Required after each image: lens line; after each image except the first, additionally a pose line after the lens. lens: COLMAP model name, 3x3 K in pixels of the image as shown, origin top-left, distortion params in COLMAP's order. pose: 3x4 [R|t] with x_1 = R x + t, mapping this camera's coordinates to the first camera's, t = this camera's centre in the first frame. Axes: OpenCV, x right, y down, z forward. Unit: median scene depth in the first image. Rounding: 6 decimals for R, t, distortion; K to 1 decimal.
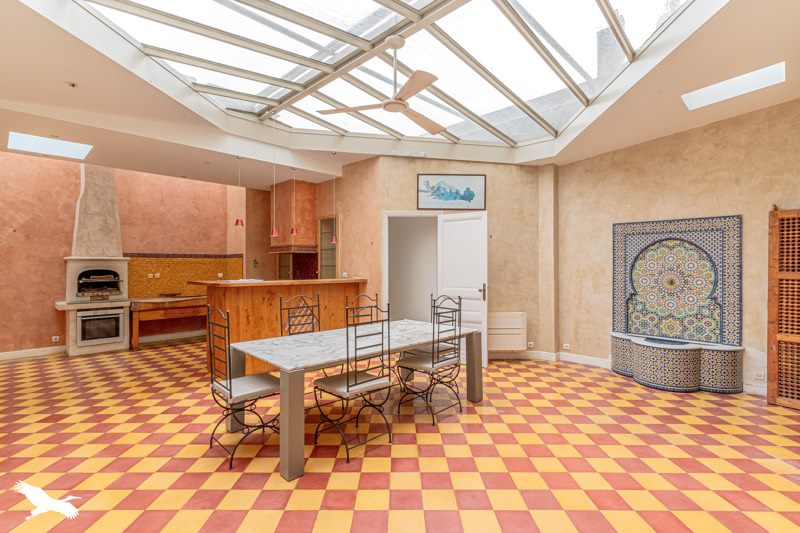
lens RADIAL K [[388.9, 0, 400.0], [0, 388.9, 266.5], [0, 0, 1]] dist [0.000048, -0.000223]
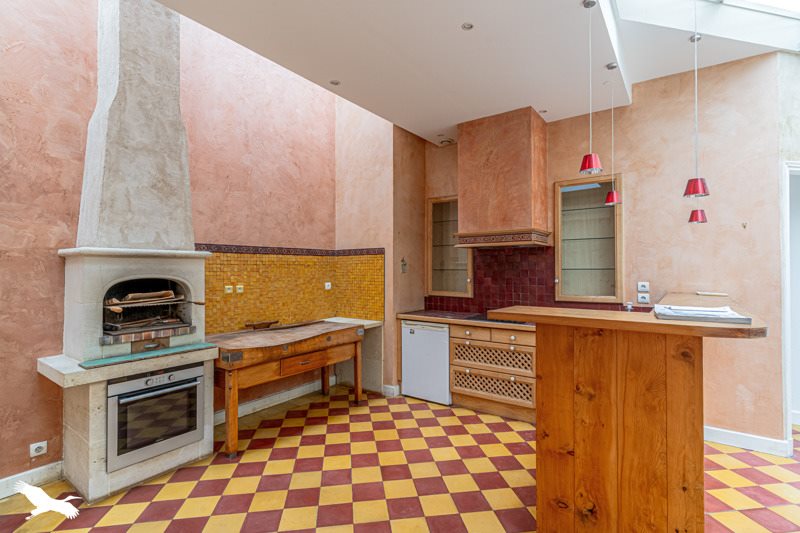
lens RADIAL K [[388.9, 0, 400.0], [0, 388.9, 266.5], [0, 0, 1]] dist [0.000048, -0.000223]
pose [[0.988517, -0.000229, 0.151109, -0.563322], [0.001338, 0.999973, -0.007235, -0.001830], [-0.151104, 0.007354, 0.988491, 0.529999]]
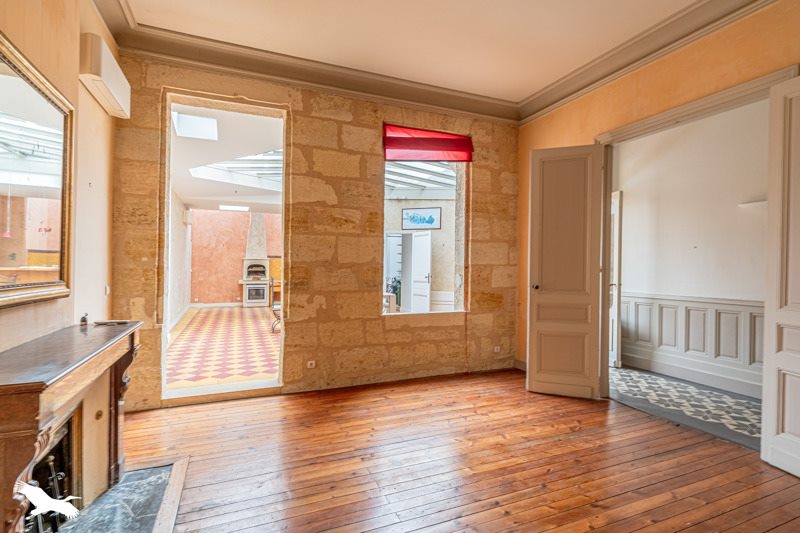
lens RADIAL K [[388.9, 0, 400.0], [0, 388.9, 266.5], [0, 0, 1]] dist [0.000048, -0.000223]
pose [[0.925959, 0.008309, -0.377531, 0.625237], [-0.009970, 0.999947, -0.002446, 0.016875], [0.377491, 0.006029, 0.925994, -0.529918]]
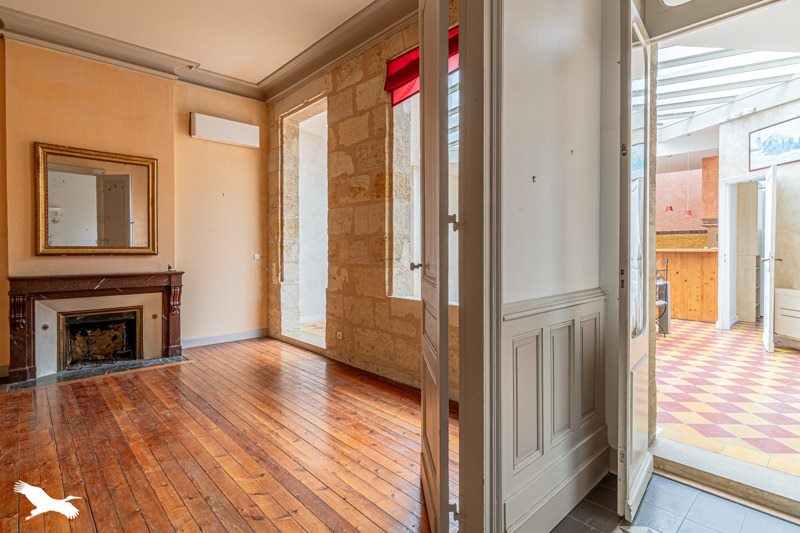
lens RADIAL K [[408.9, 0, 388.0], [0, 408.9, 251.1], [0, 0, 1]] dist [0.000165, -0.000003]
pose [[-0.053433, 0.005748, -0.998555, 0.959423], [-0.004019, 0.999974, 0.005972, 0.033534], [0.998563, 0.004333, -0.053409, 0.193167]]
